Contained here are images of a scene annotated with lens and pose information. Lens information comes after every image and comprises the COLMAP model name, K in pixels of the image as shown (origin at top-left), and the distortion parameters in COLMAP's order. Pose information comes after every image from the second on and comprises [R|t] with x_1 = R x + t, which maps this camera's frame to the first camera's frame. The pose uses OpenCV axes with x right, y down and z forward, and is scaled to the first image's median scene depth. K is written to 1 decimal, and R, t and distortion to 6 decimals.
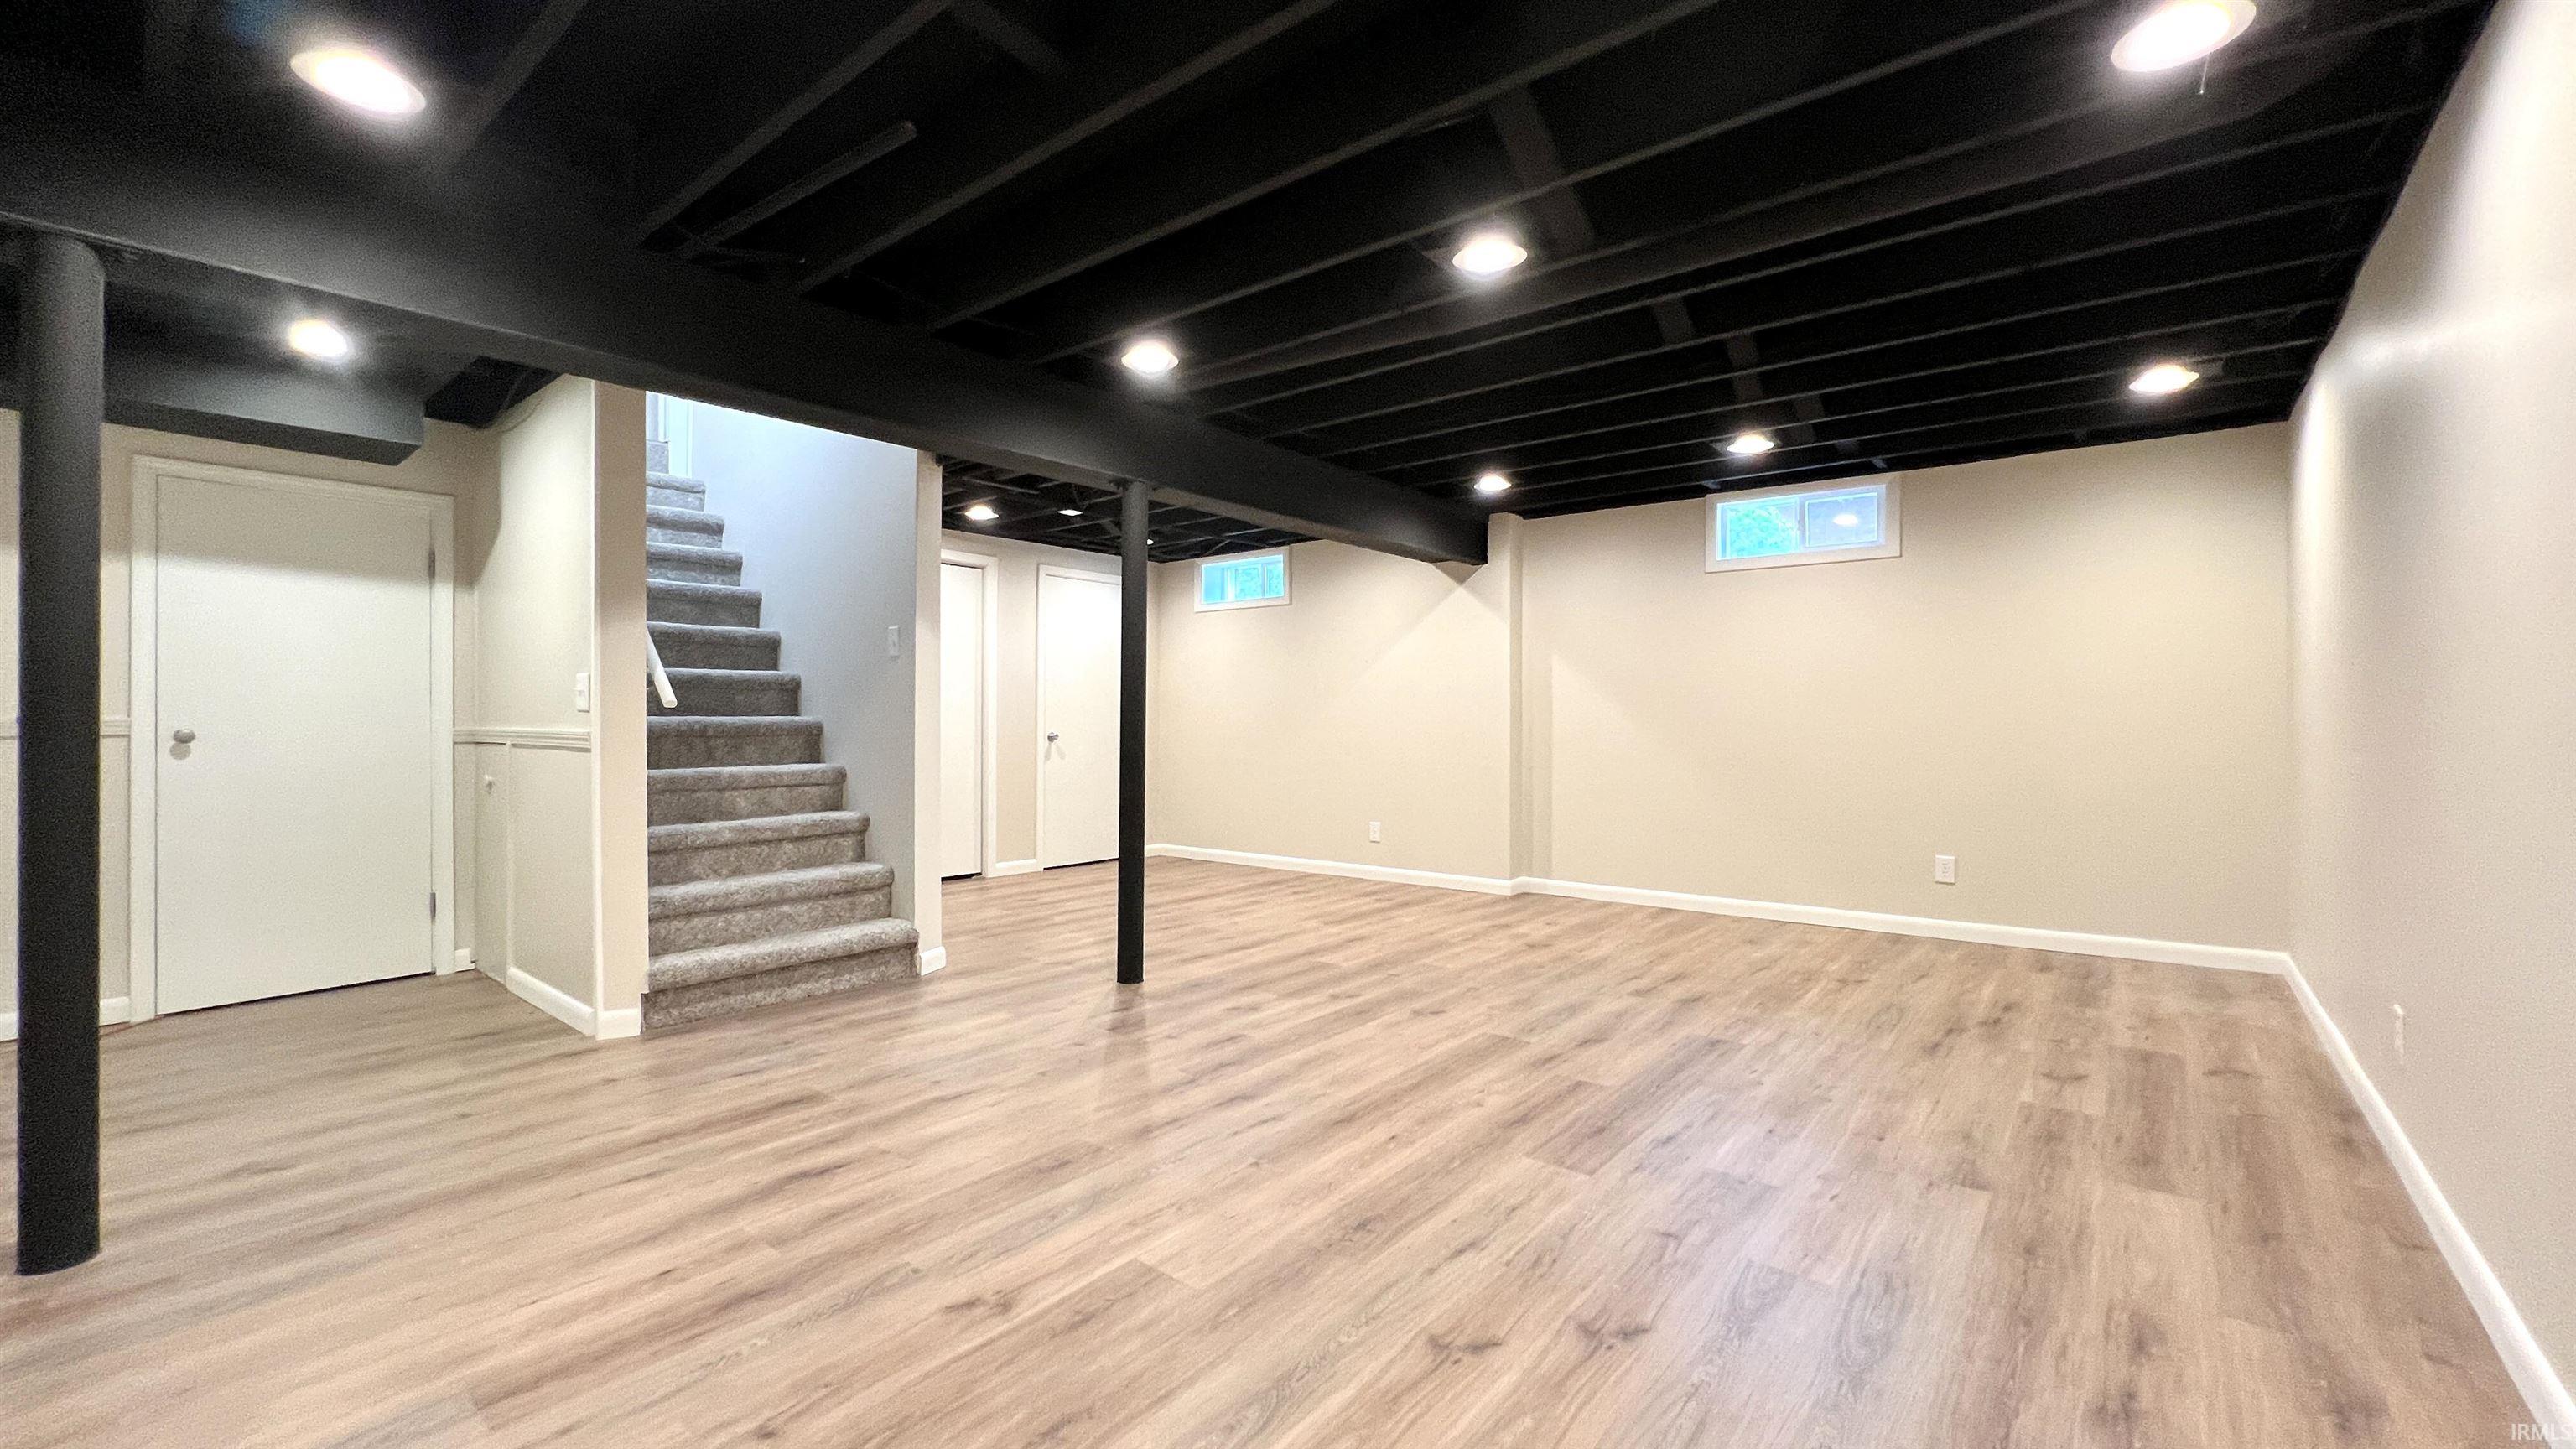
lens RADIAL K [[1026.5, 0, 1292.9], [0, 1026.5, 721.3], [0, 0, 1]] dist [-0.001098, -0.000328]
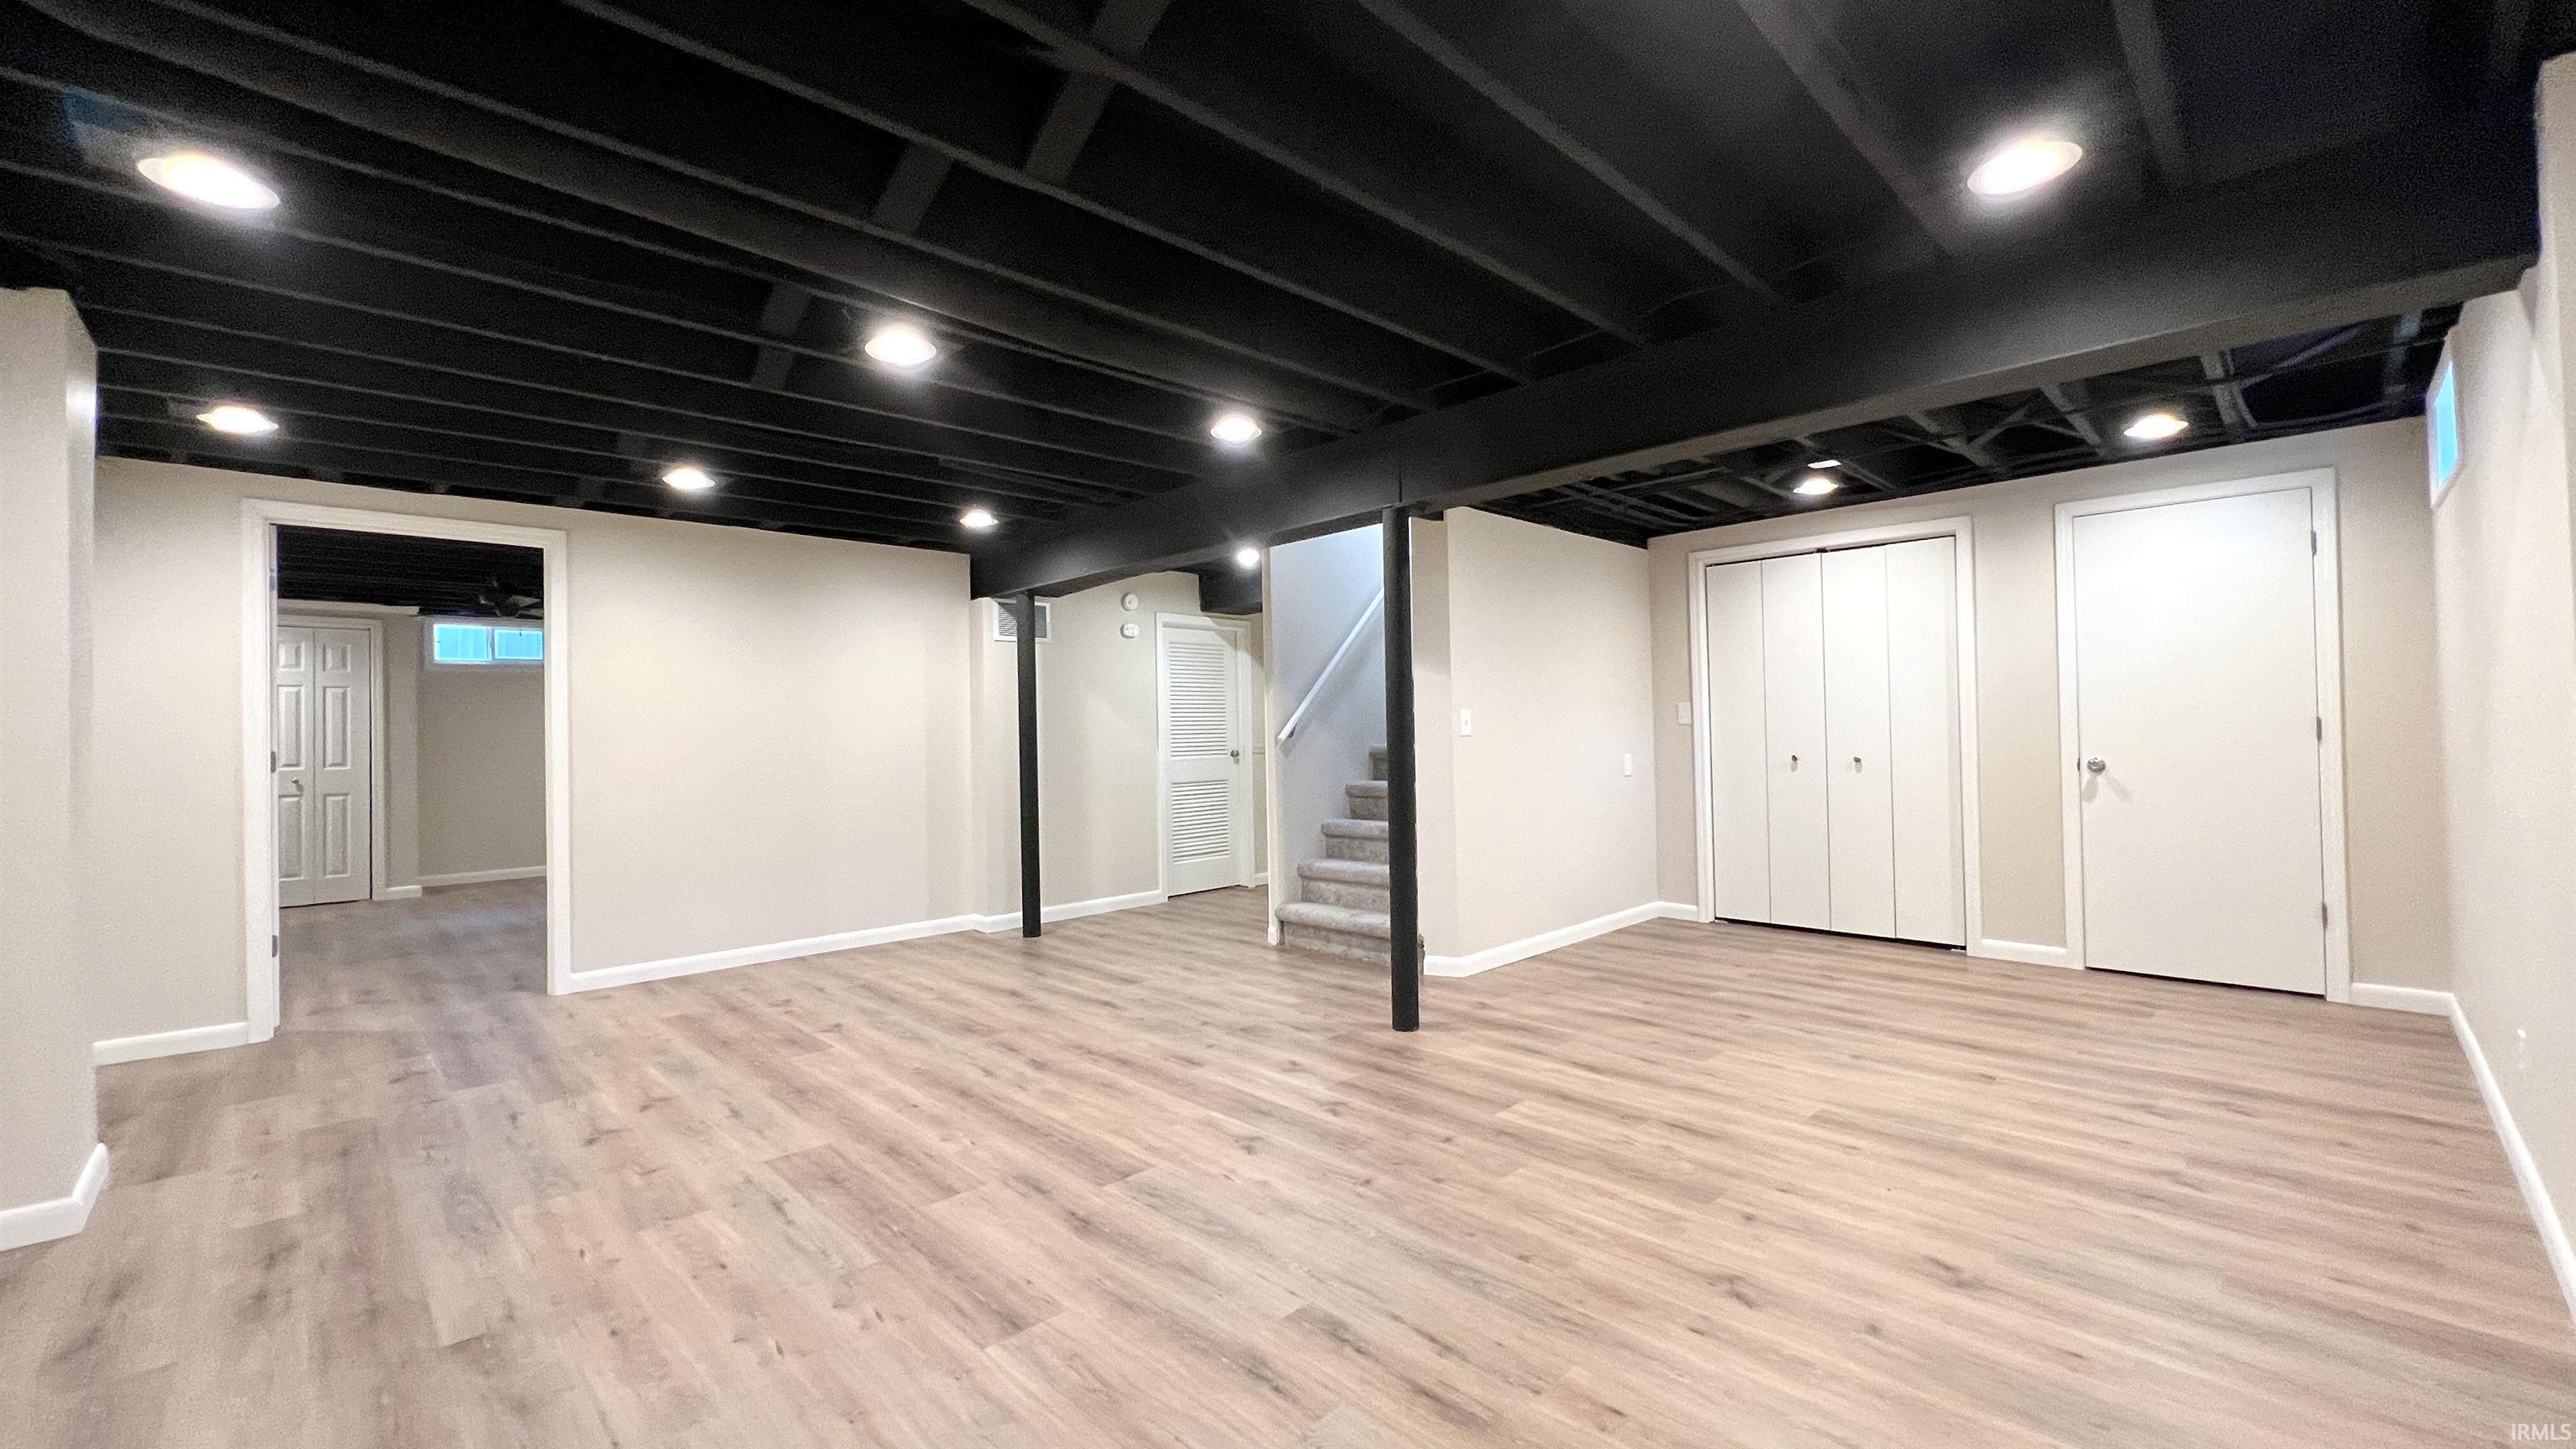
lens RADIAL K [[1026.5, 0, 1290.9], [0, 1026.5, 718.8], [0, 0, 1]] dist [-0.001098, -0.000328]
pose [[-0.107875, -0.010155, -0.994113, 0.987167], [0.016977, 0.999783, -0.012055, -0.031801], [0.994019, -0.018177, -0.107679, 1.219902]]
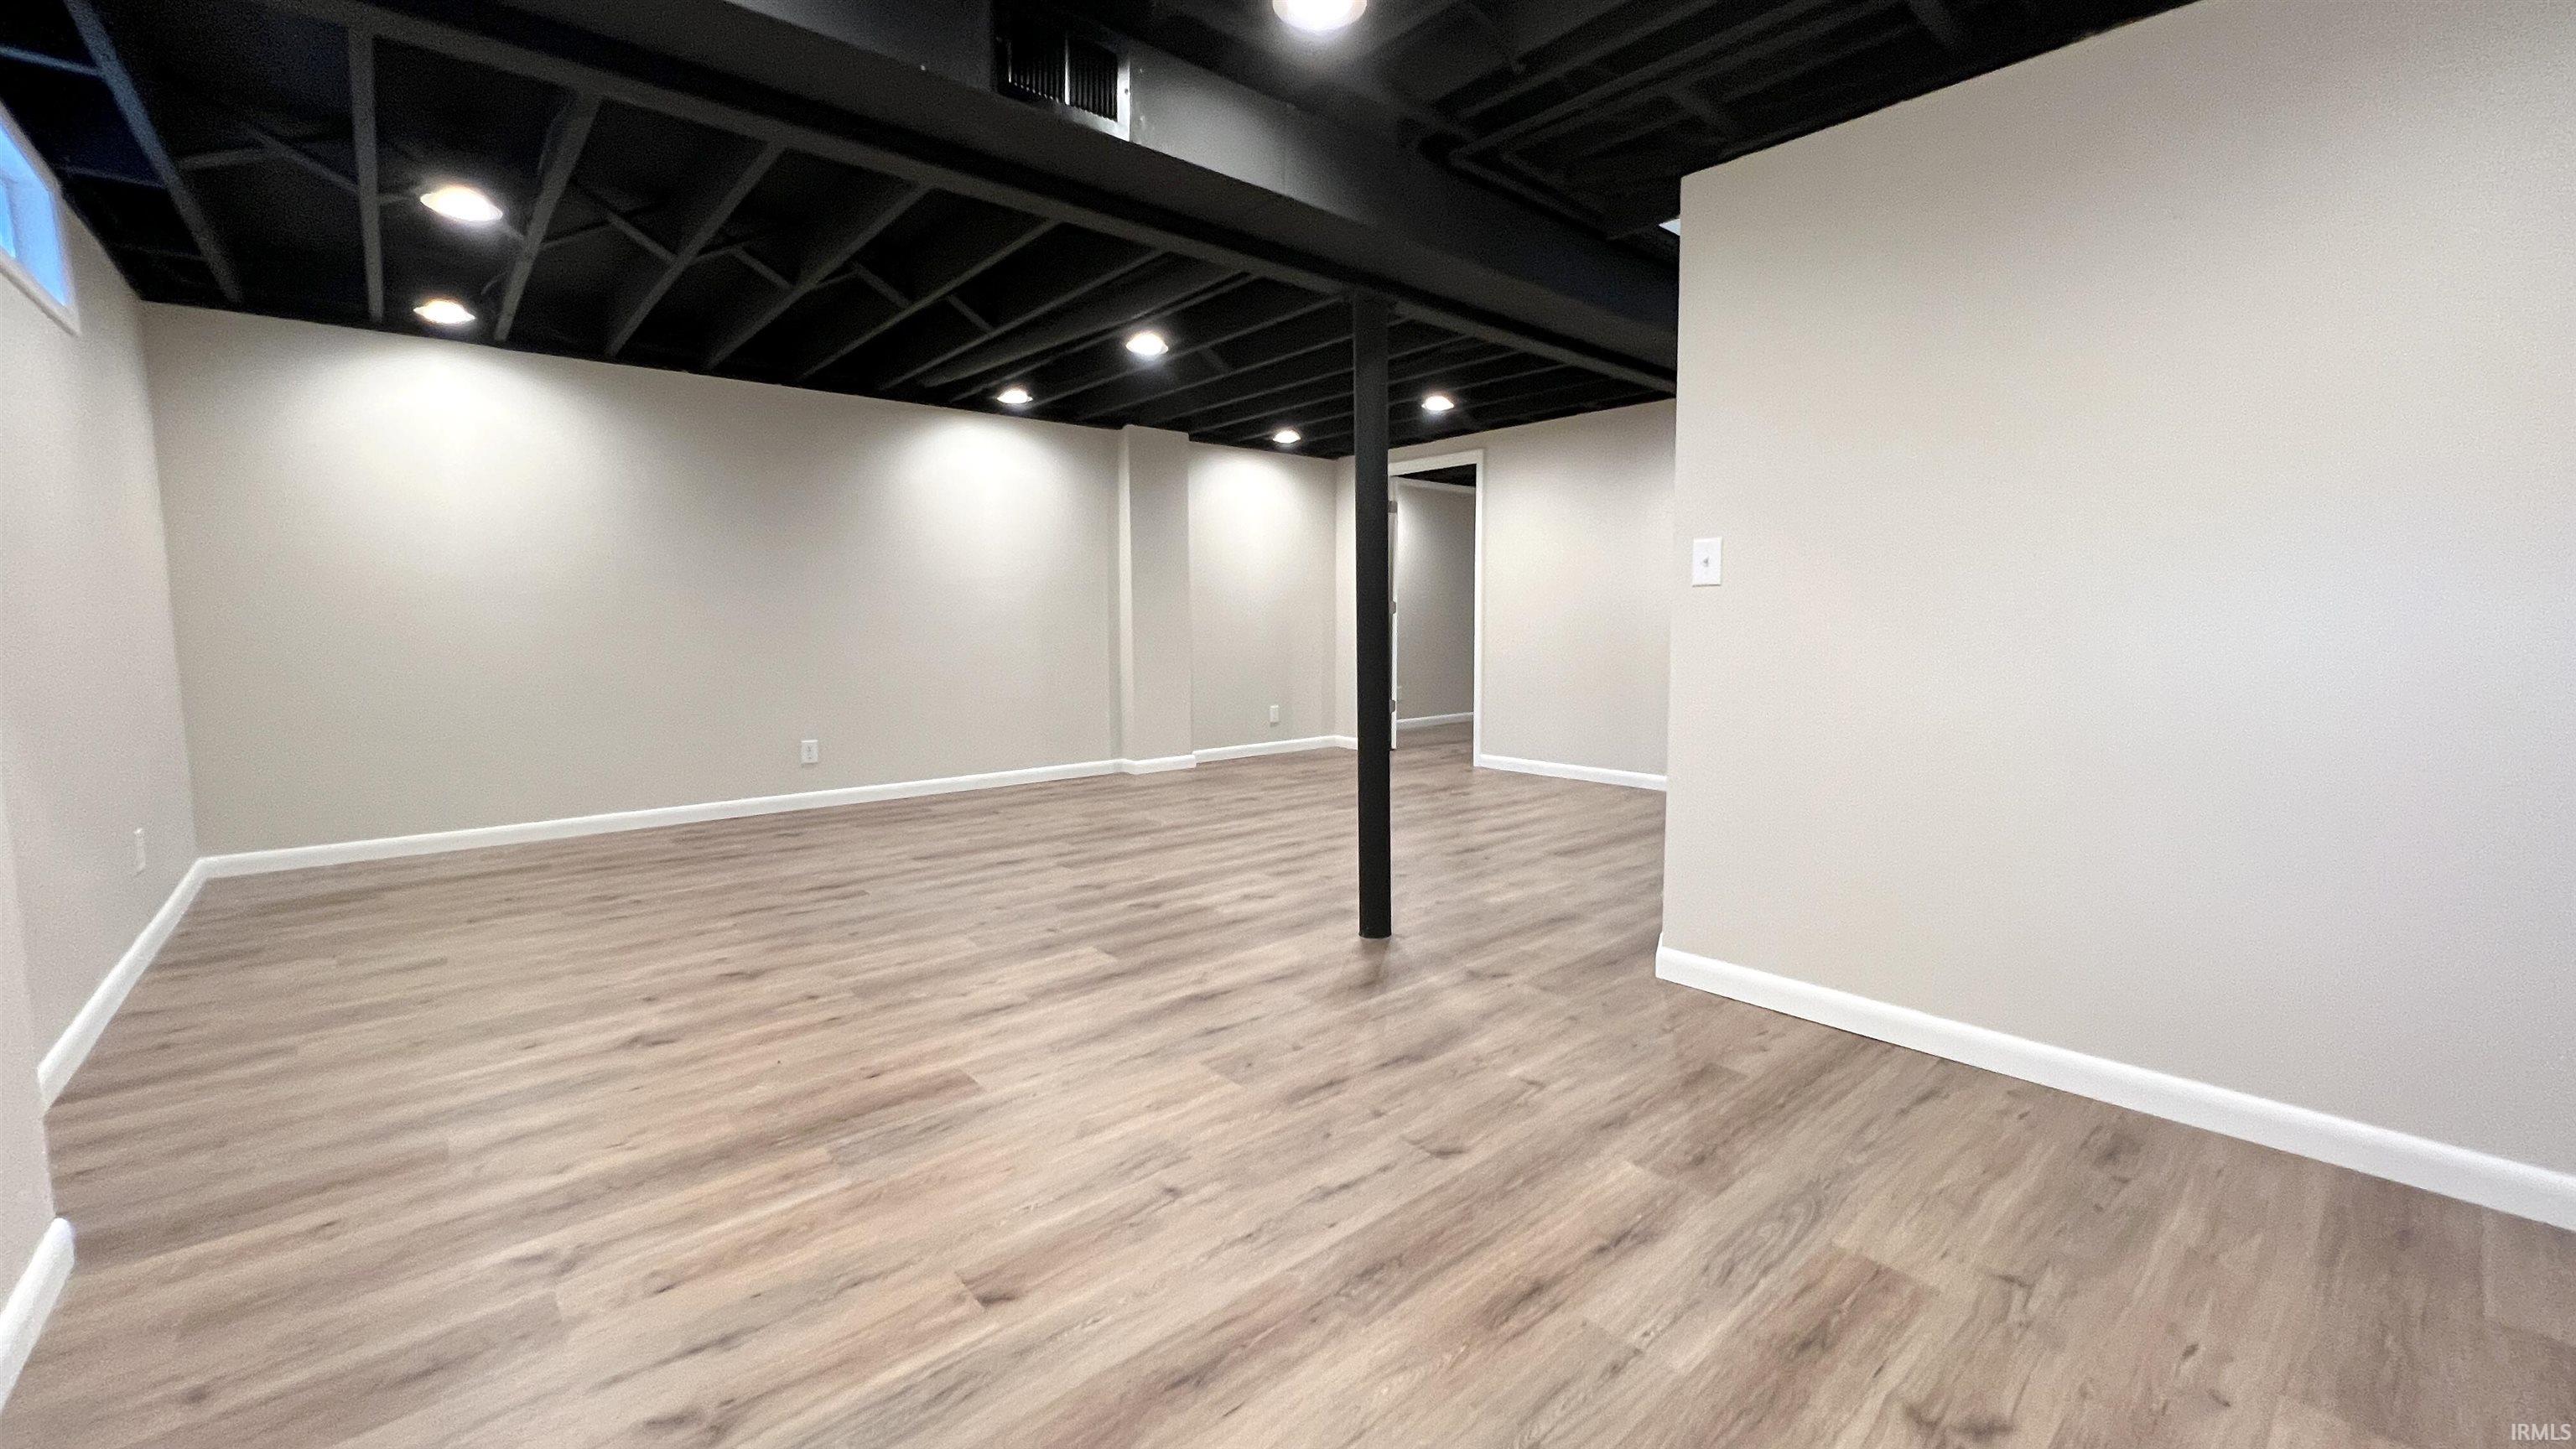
lens RADIAL K [[1026.5, 0, 1287.7], [0, 1026.5, 732.0], [0, 0, 1]] dist [-0.001098, -0.000328]
pose [[-0.985193, -0.012988, 0.170957, -0.279672], [0.006264, 0.993734, 0.111593, 0.002228], [-0.171335, 0.111011, -0.978939, 2.185109]]
